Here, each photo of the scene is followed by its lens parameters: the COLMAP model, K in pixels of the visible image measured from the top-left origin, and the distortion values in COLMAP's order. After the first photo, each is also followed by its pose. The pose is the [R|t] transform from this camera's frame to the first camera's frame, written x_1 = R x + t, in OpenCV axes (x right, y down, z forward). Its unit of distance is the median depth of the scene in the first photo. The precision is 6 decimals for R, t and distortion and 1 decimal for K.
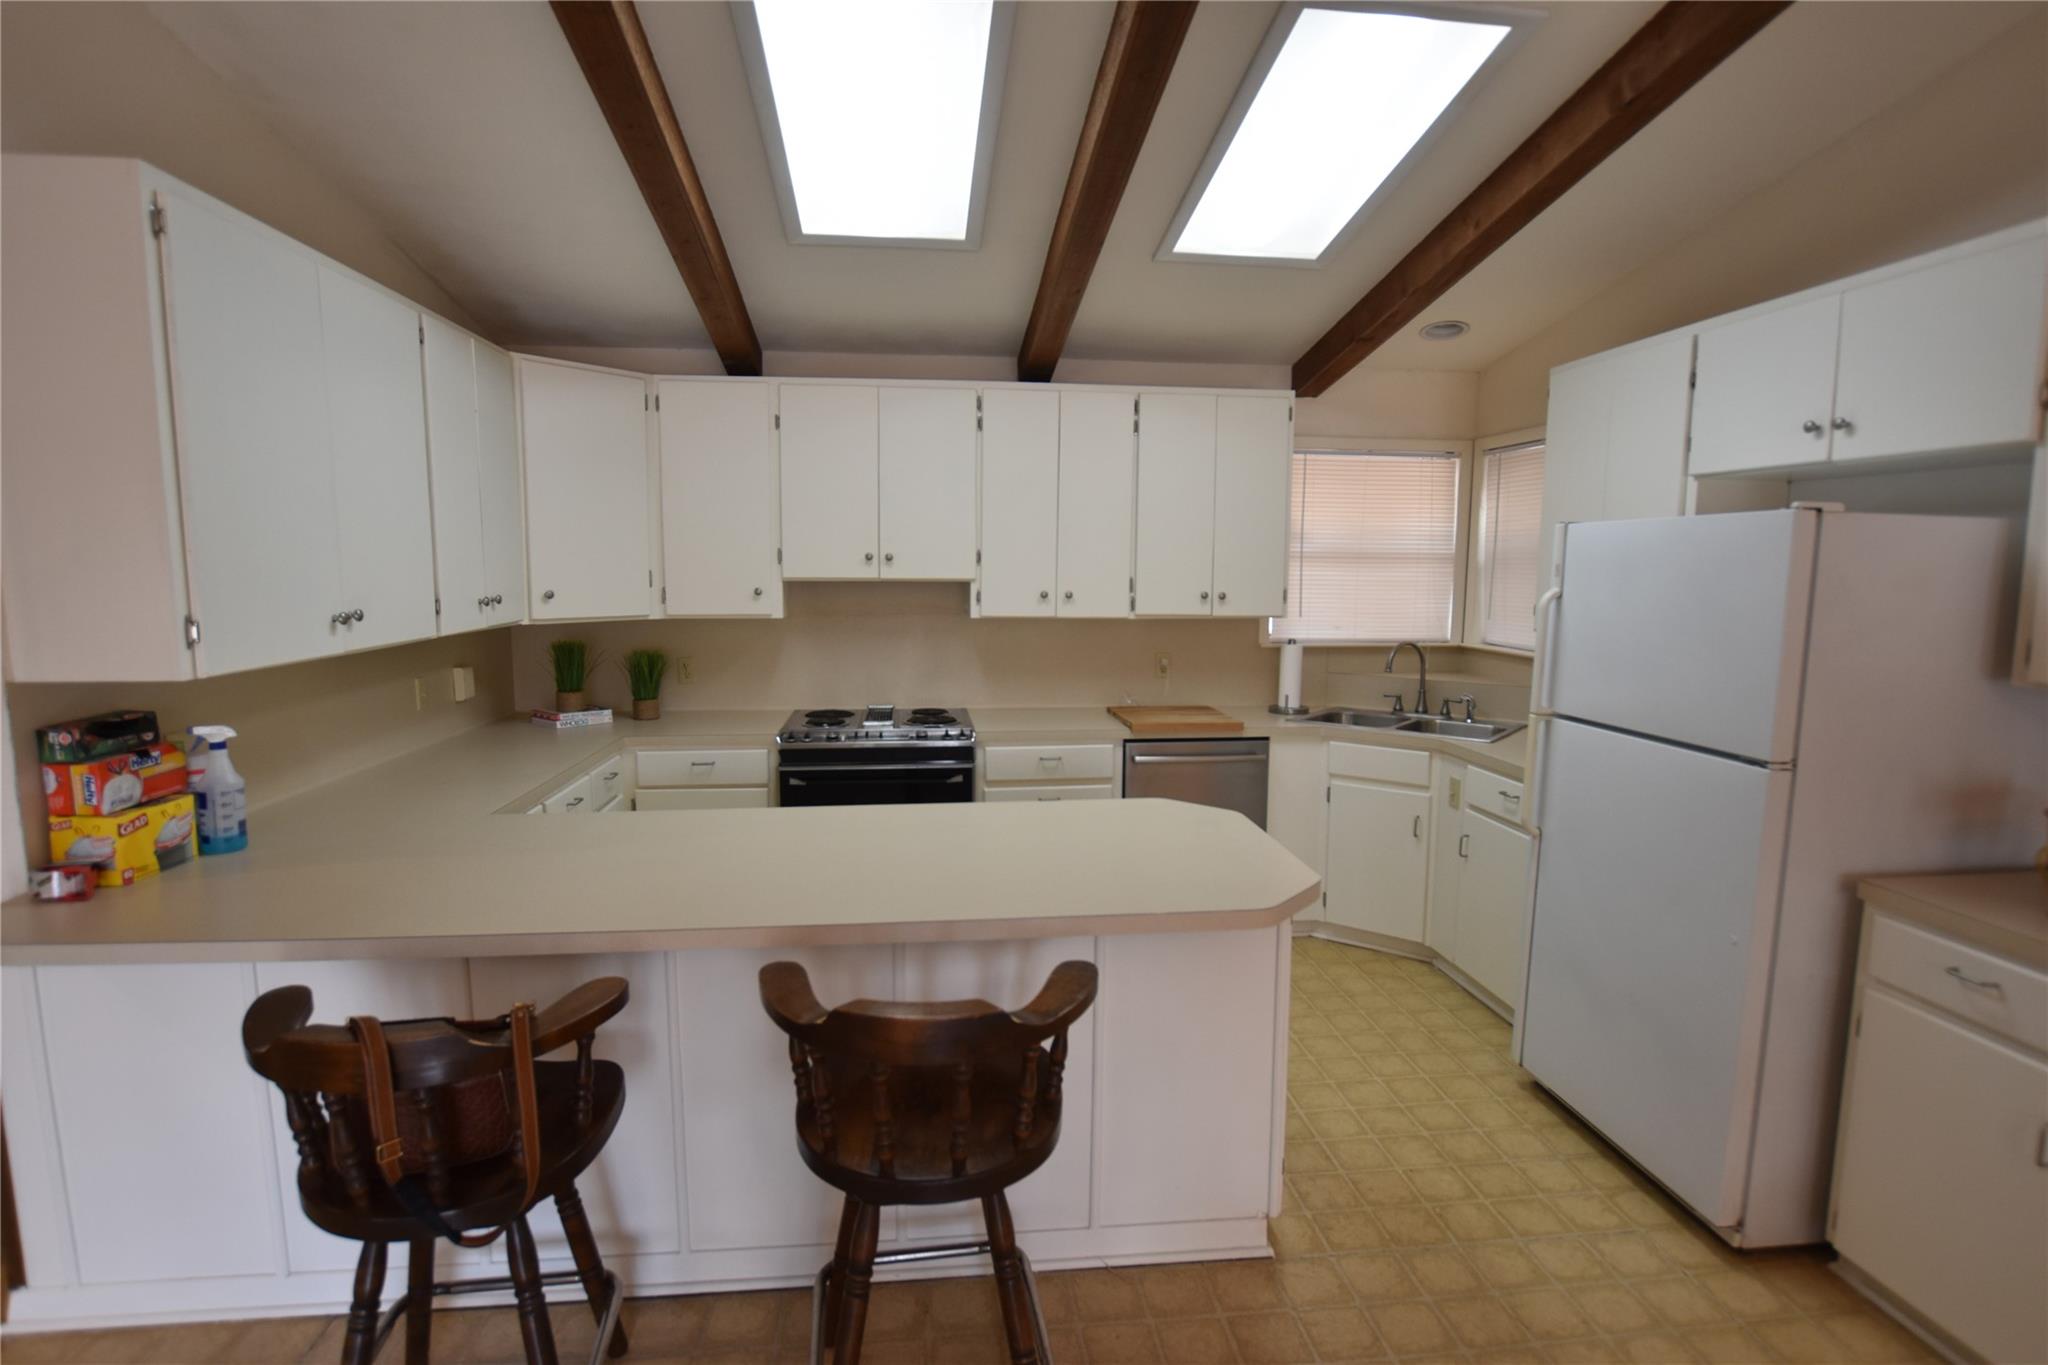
lens RADIAL K [[1021.4, 0, 1032.0], [0, 1021.4, 685.3], [0, 0, 1]] dist [-0.035636, 0.005328]
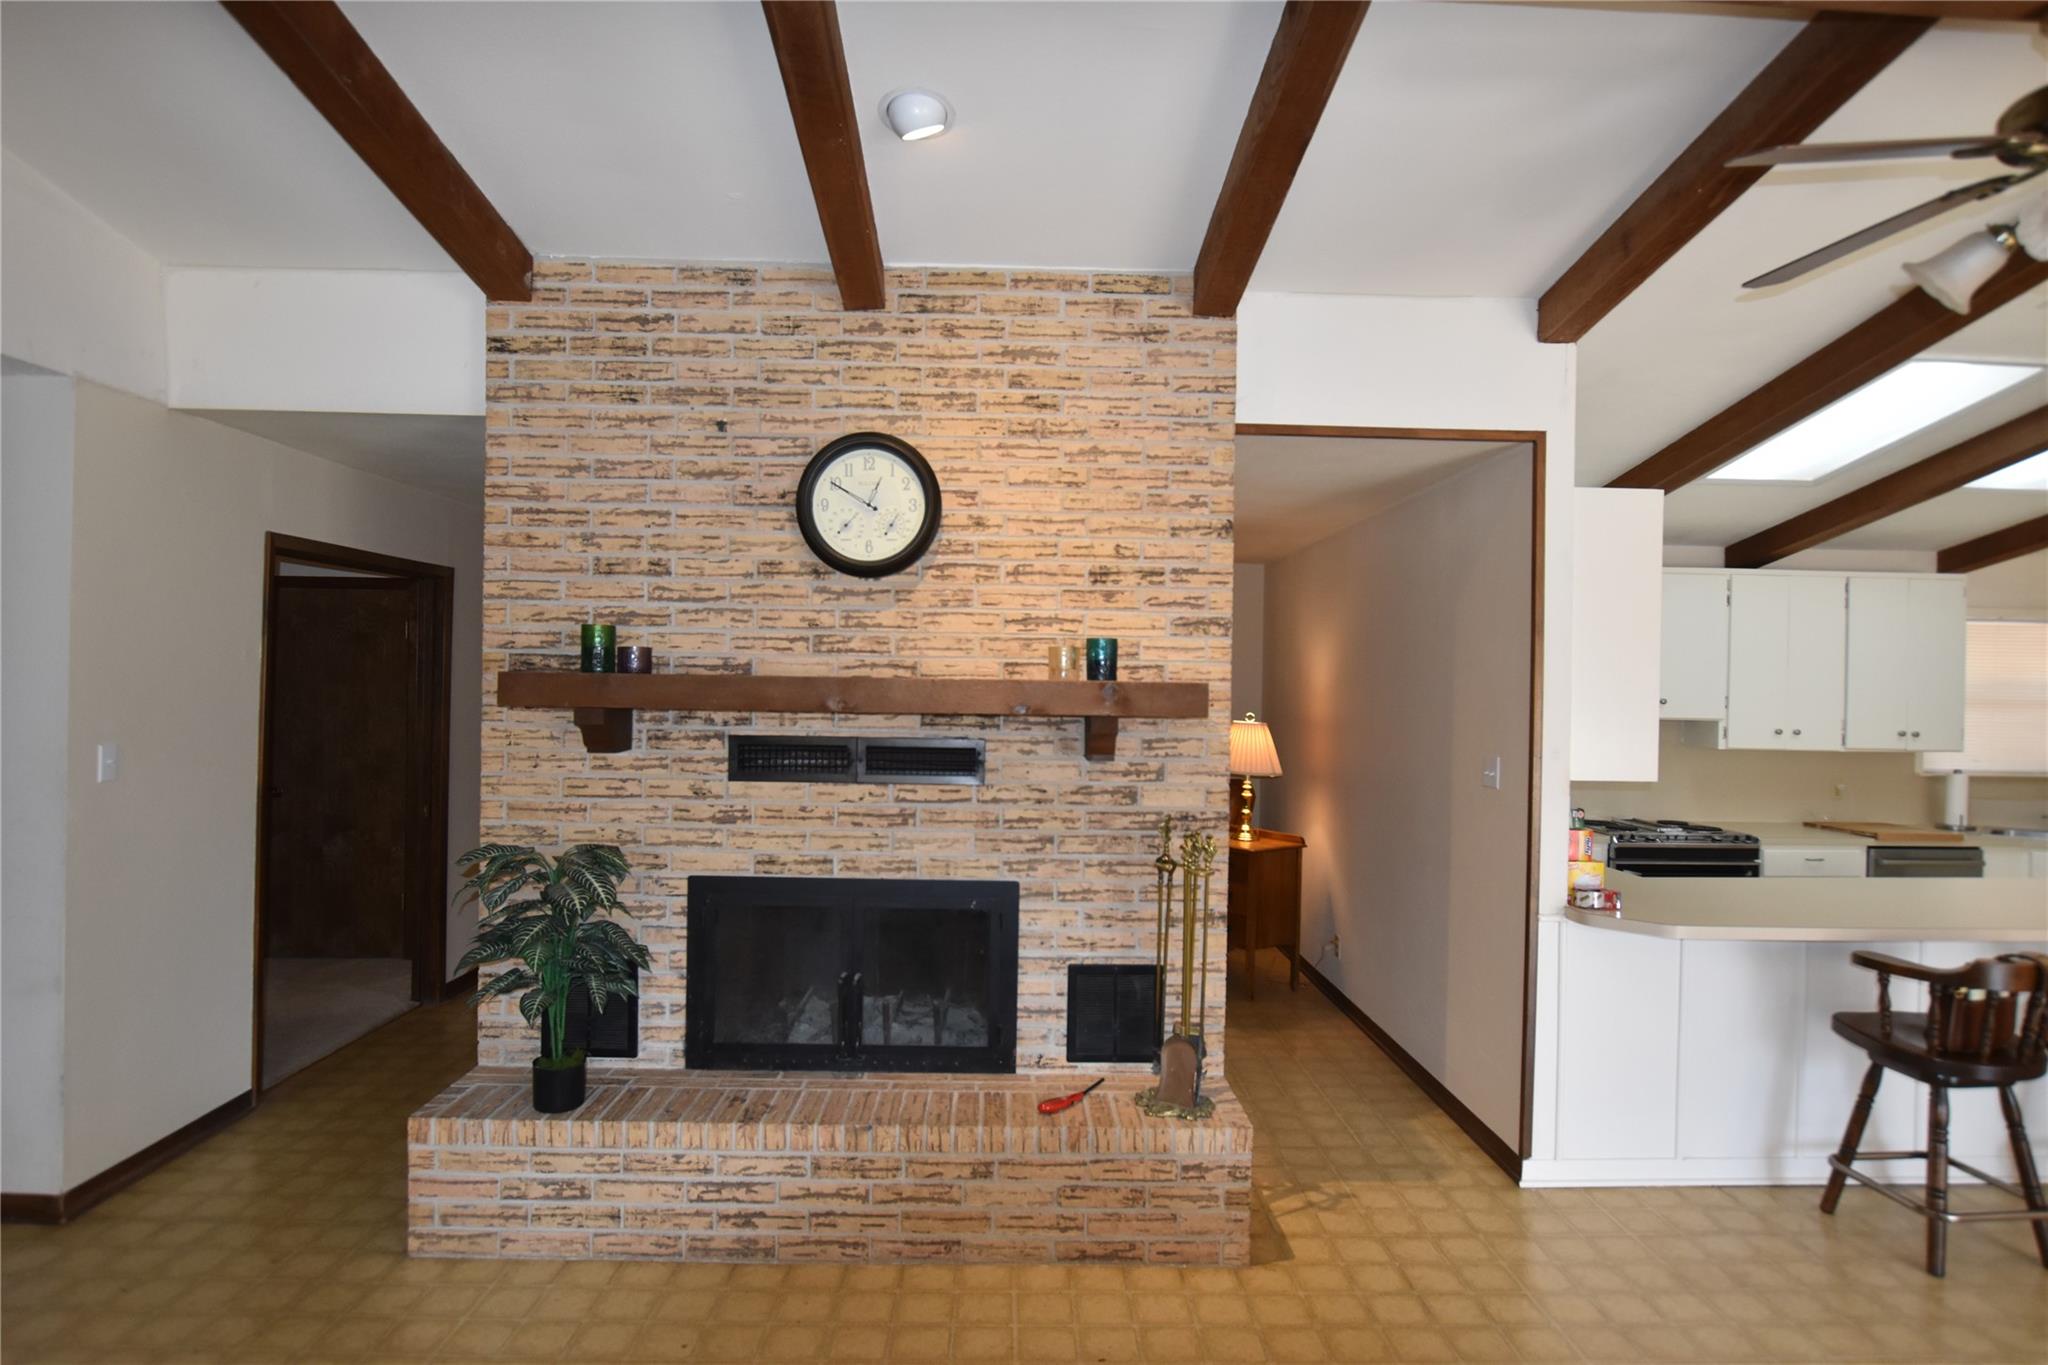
lens RADIAL K [[1110.4, 0, 1026.8], [0, 1110.4, 684.0], [0, 0, 1]] dist [-0.024900, 0.006854]
pose [[0.996121, 0.010758, -0.087328, -0.844085], [-0.021175, 0.992638, -0.119254, 0.037551], [0.085403, 0.120641, 0.989016, -0.467055]]
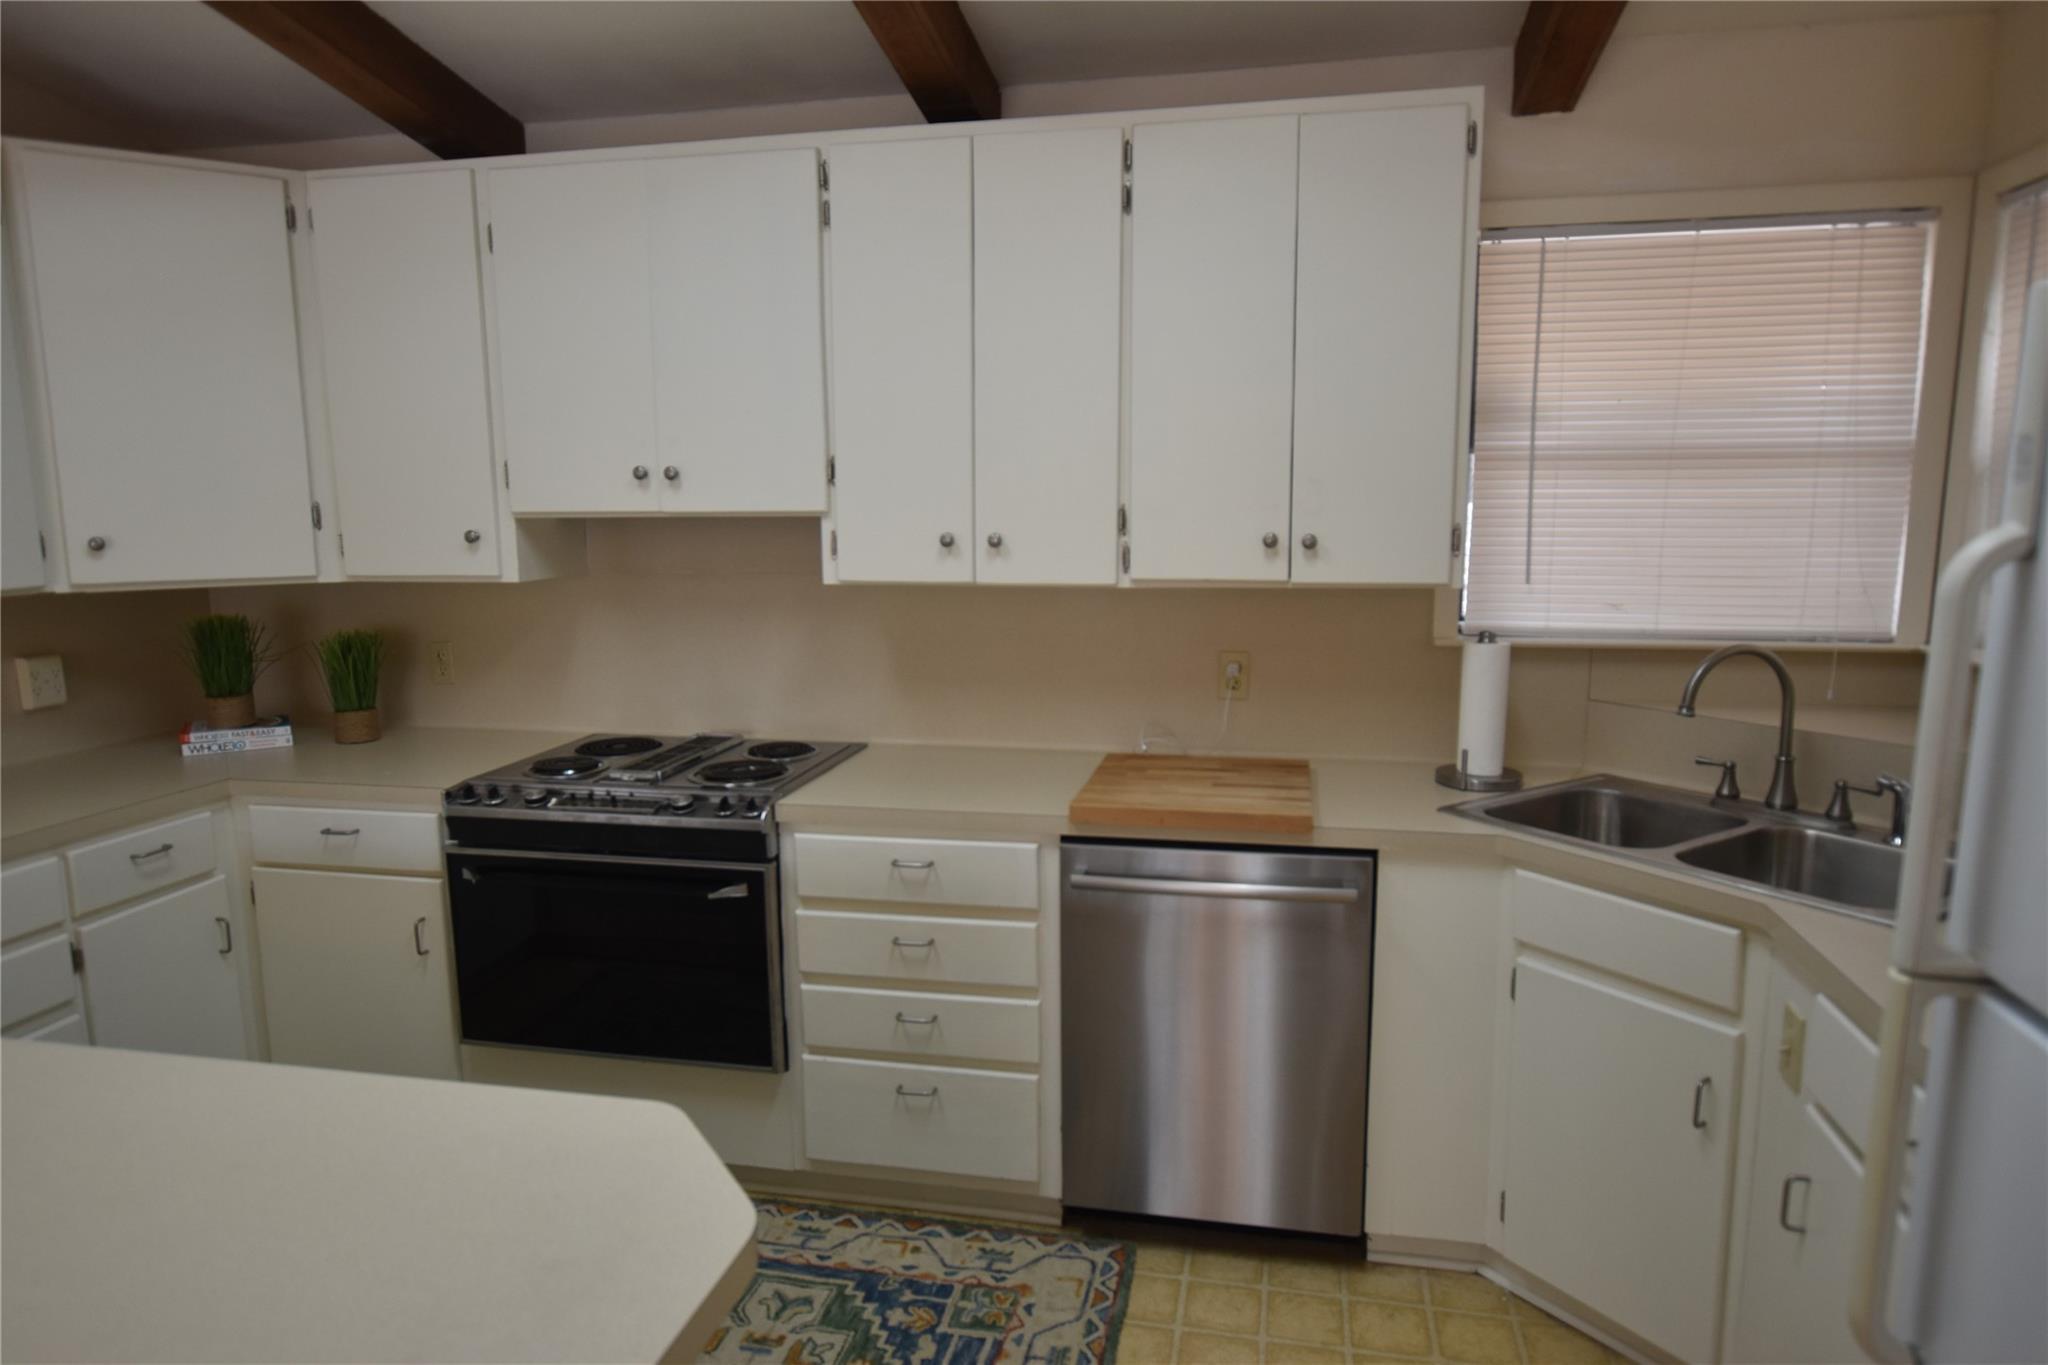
lens RADIAL K [[1248.1, 0, 1036.6], [0, 1248.1, 682.6], [0, 0, 1]] dist [-0.011312, 0.008110]
pose [[0.948985, 0.033610, -0.313525, 0.268798], [-0.023548, 0.999081, 0.035825, -0.042333], [0.314441, -0.026614, 0.948904, 0.430642]]
